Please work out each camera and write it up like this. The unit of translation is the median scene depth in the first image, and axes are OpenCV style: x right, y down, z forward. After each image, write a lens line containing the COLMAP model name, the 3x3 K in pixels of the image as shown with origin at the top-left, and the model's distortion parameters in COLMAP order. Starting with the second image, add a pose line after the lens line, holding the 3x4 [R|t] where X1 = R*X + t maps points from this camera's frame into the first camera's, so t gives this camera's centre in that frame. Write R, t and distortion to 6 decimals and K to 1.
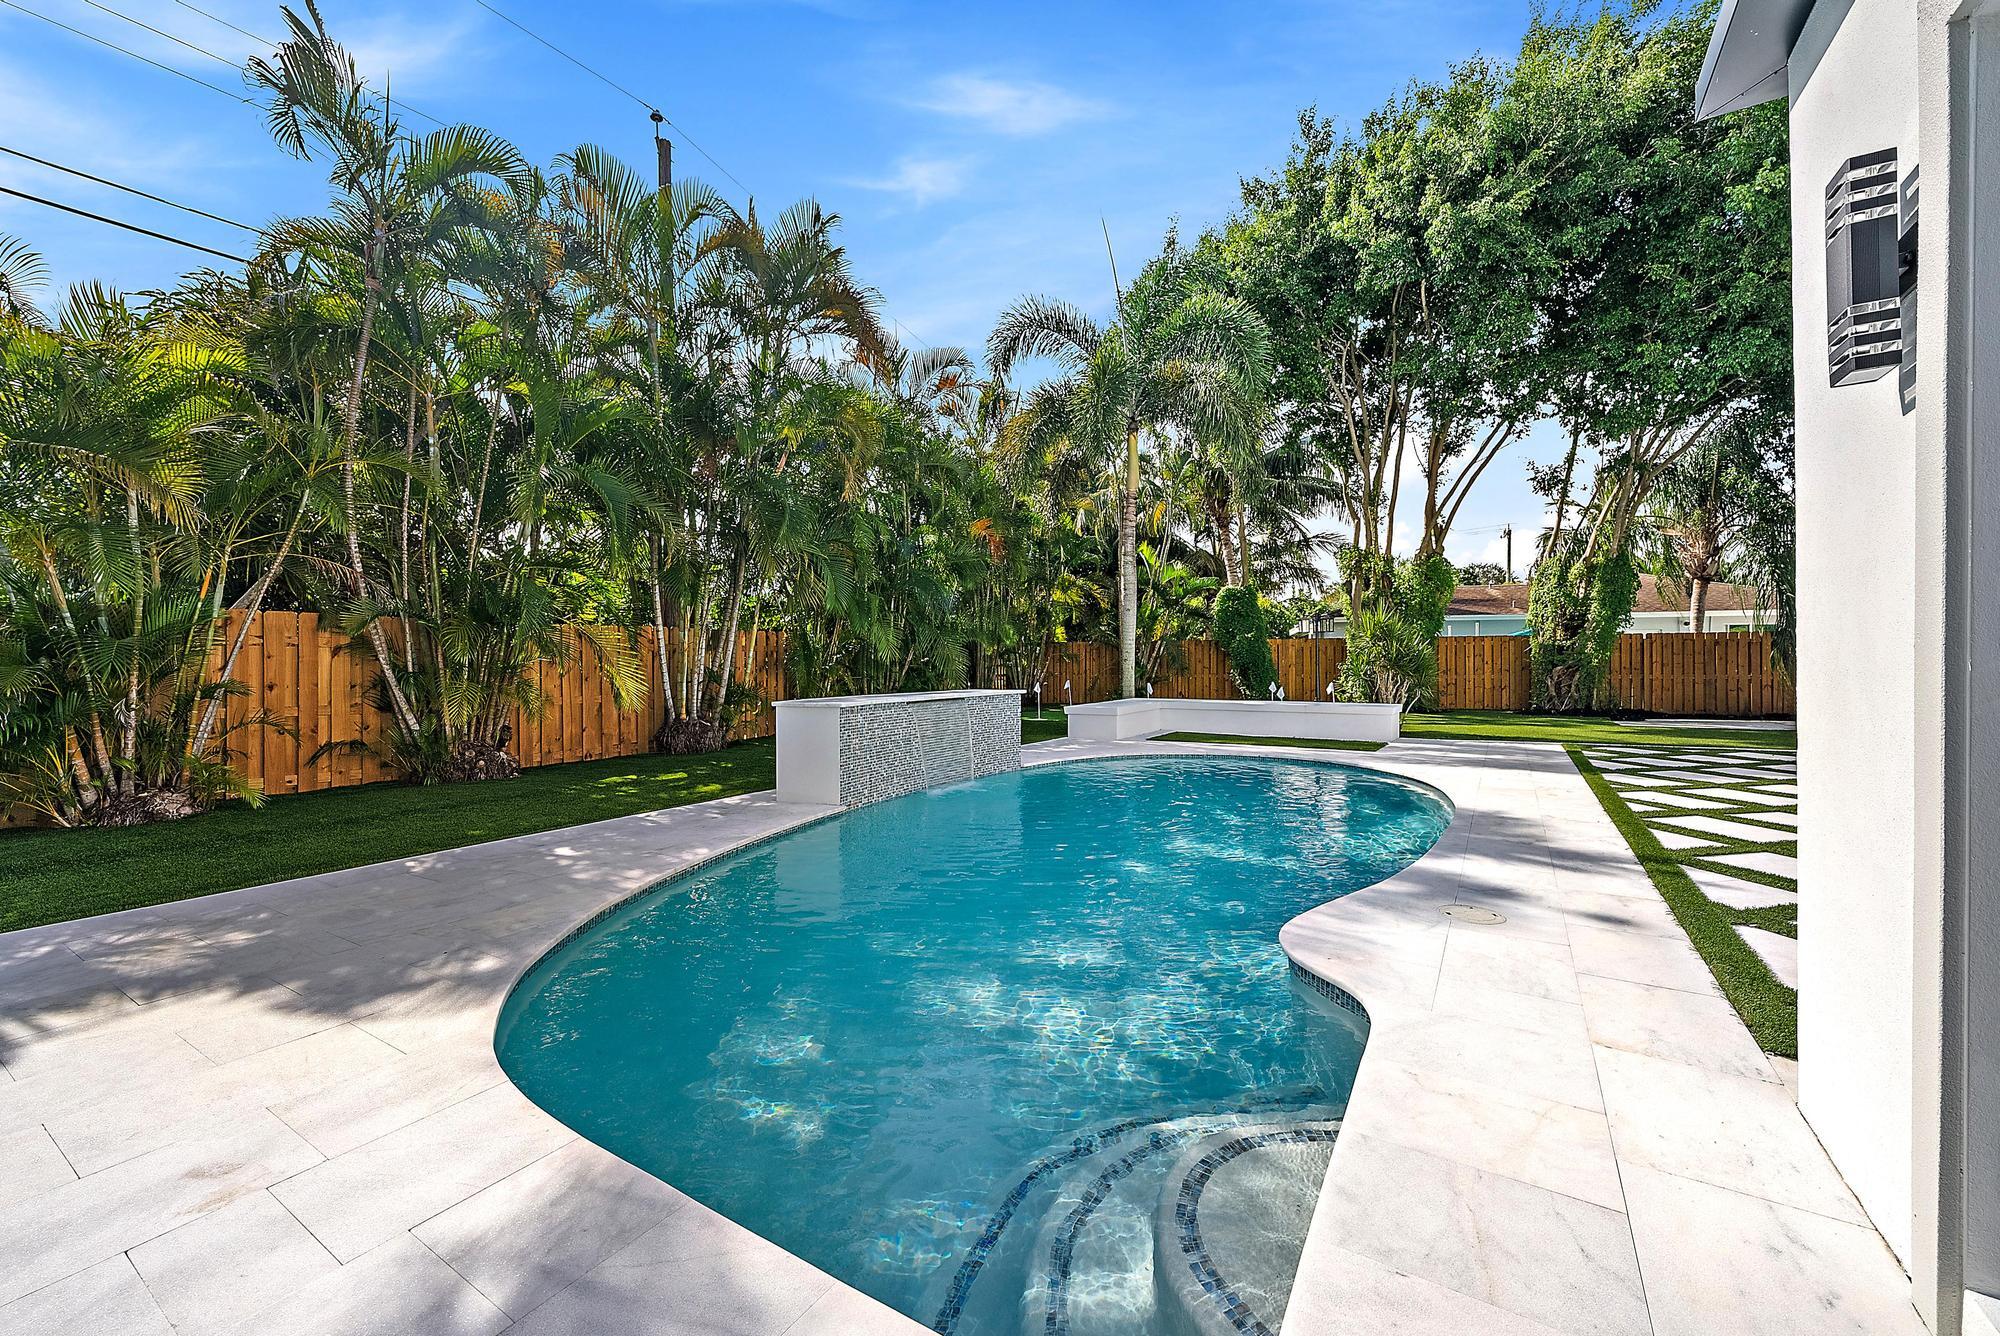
lens RADIAL K [[793.6, 0, 1009.0], [0, 793.6, 670.0], [0, 0, 1]] dist [-0.013826, 0.001257]
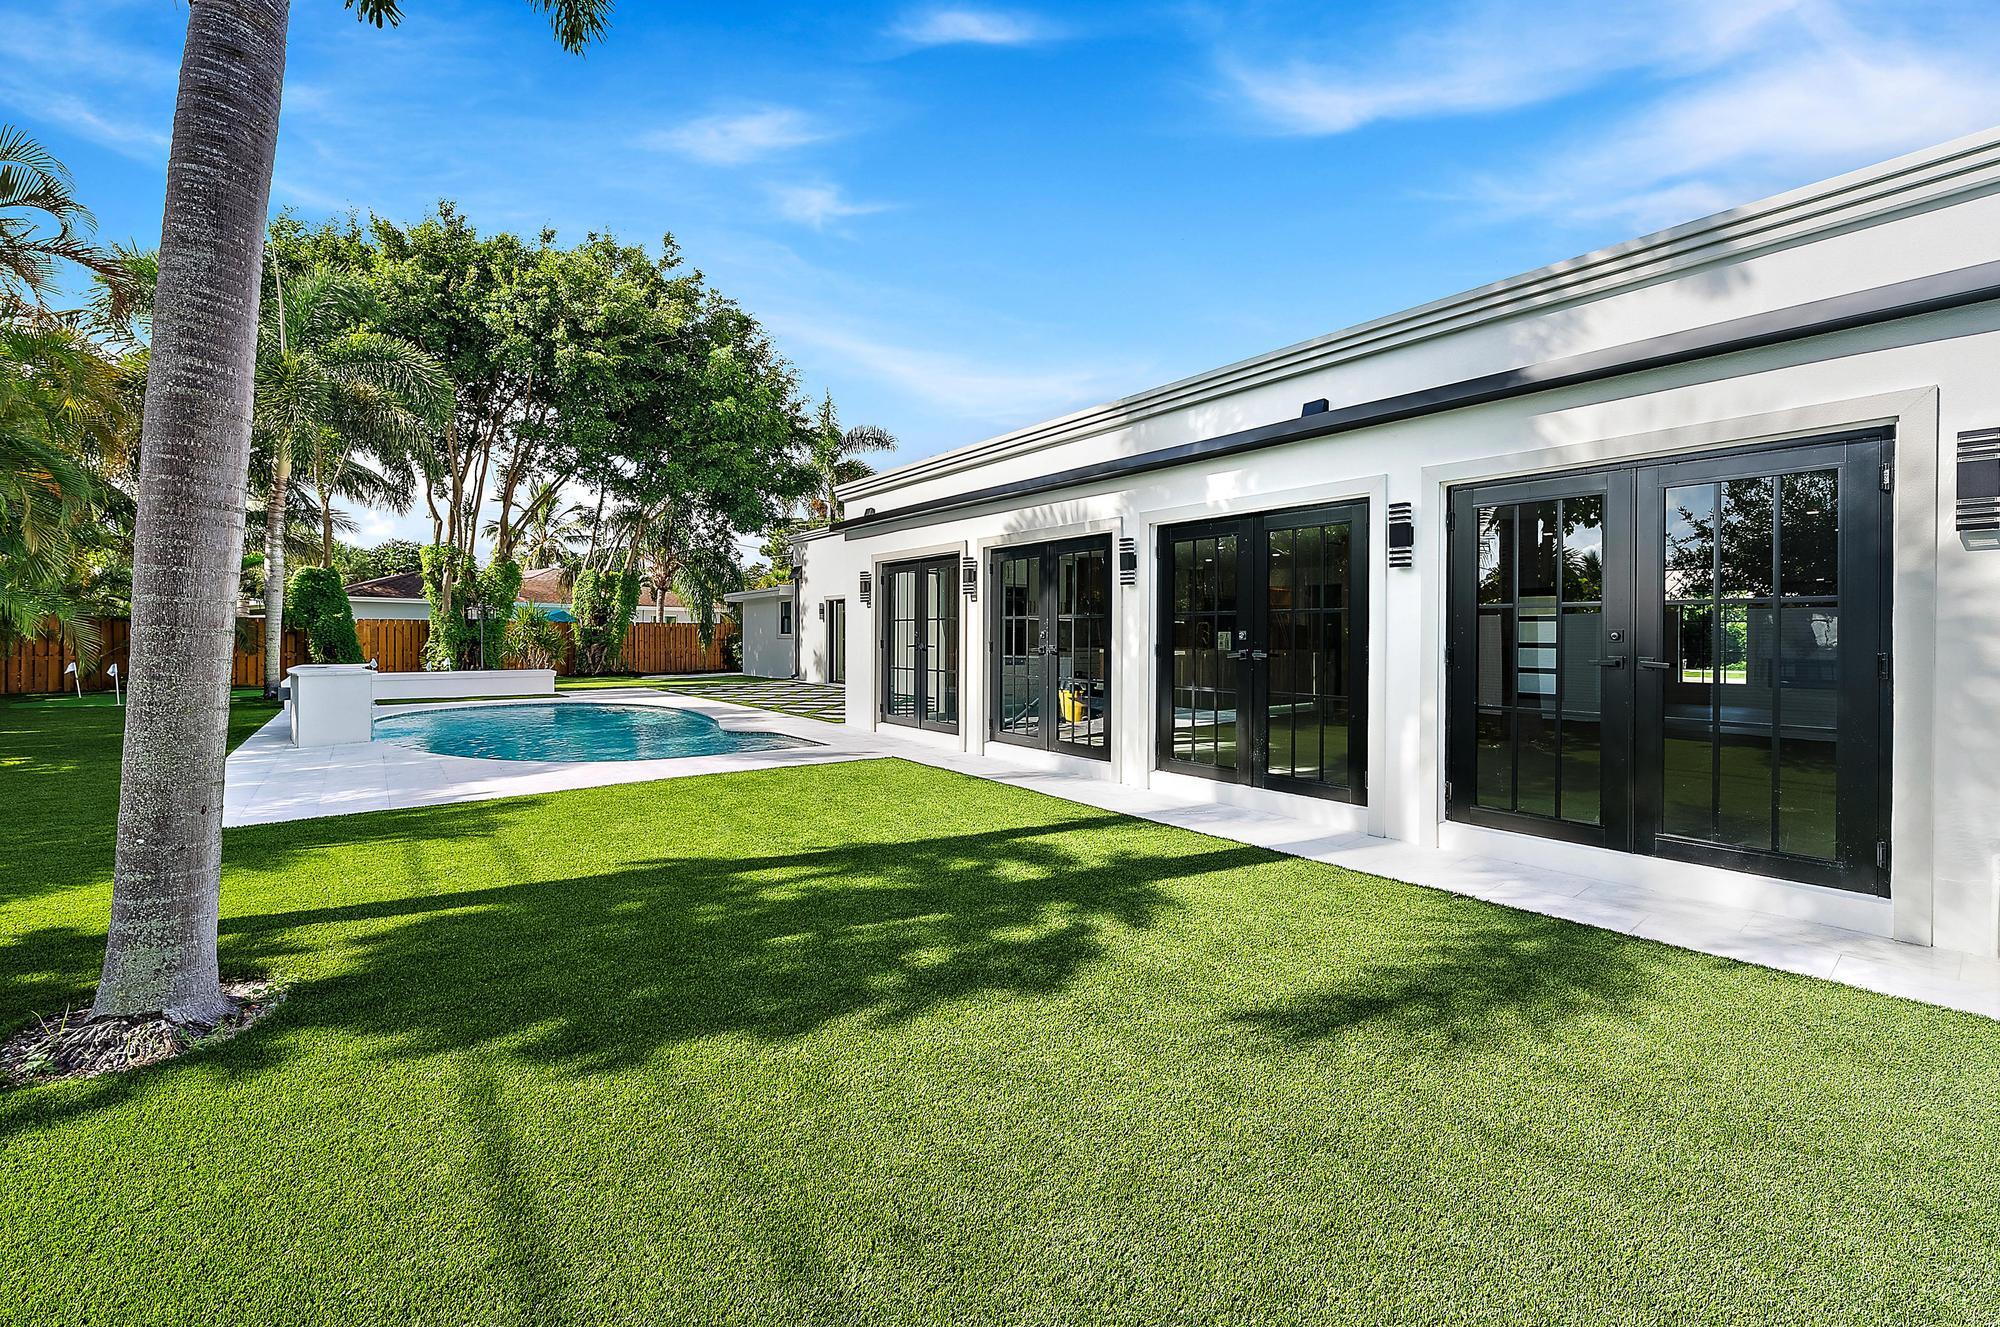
lens RADIAL K [[825.6, 0, 994.8], [0, 825.6, 638.6], [0, 0, 1]] dist [0.000283, -0.000069]
pose [[0.343555, 0.002423, 0.939129, -0.514670], [0.000500, 0.999996, -0.002763, -0.011292], [-0.939132, 0.001419, 0.343553, -0.245840]]
